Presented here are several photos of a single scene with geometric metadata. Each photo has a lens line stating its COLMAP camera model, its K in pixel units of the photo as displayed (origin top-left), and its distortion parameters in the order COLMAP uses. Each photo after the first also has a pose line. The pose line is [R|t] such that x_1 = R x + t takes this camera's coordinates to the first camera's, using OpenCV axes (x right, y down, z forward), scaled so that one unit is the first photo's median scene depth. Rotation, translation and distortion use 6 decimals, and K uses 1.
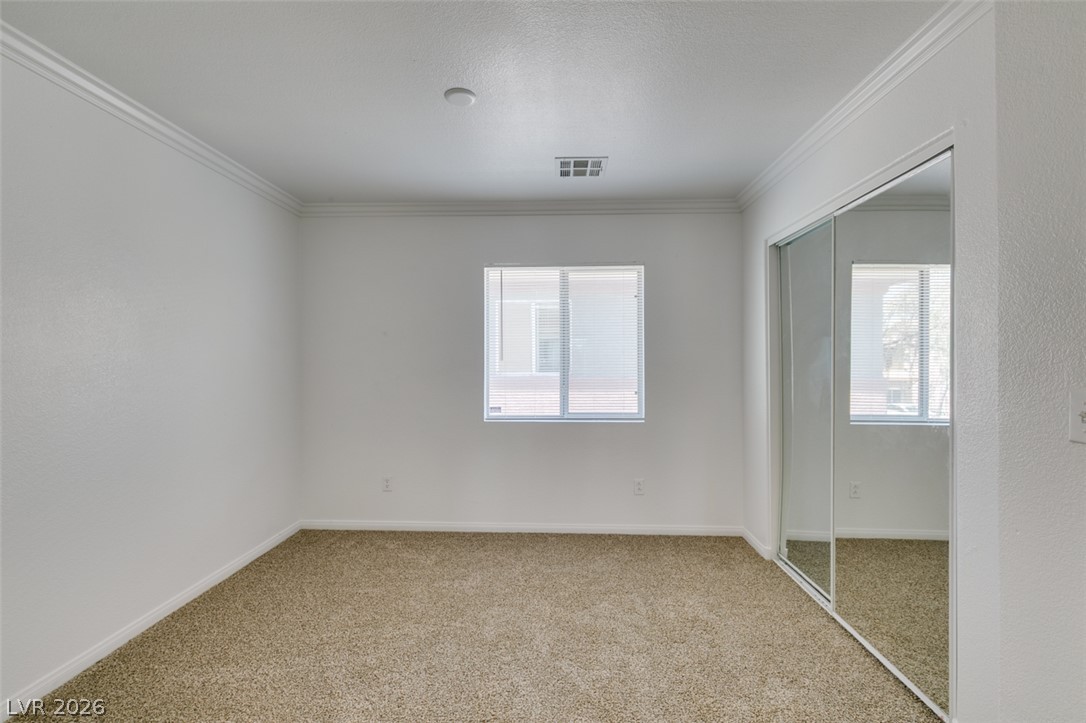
lens RADIAL K [[484.7, 0, 558.1], [0, 484.7, 358.9], [0, 0, 1]] dist [0.002706, -0.001061]
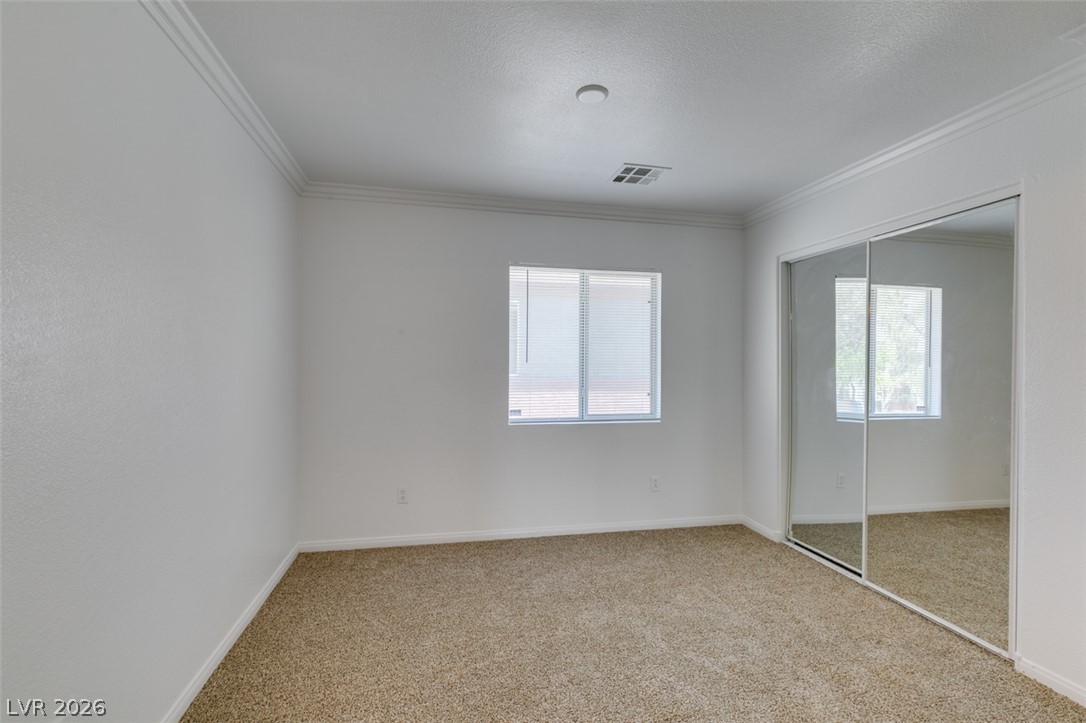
lens RADIAL K [[484.7, 0, 546.7], [0, 484.7, 362.9], [0, 0, 1]] dist [0.002706, -0.001061]
pose [[0.968763, 0.008895, 0.247827, -0.351691], [-0.009861, 0.999948, 0.002657, 0.001588], [-0.247790, -0.005018, 0.968801, 0.047093]]
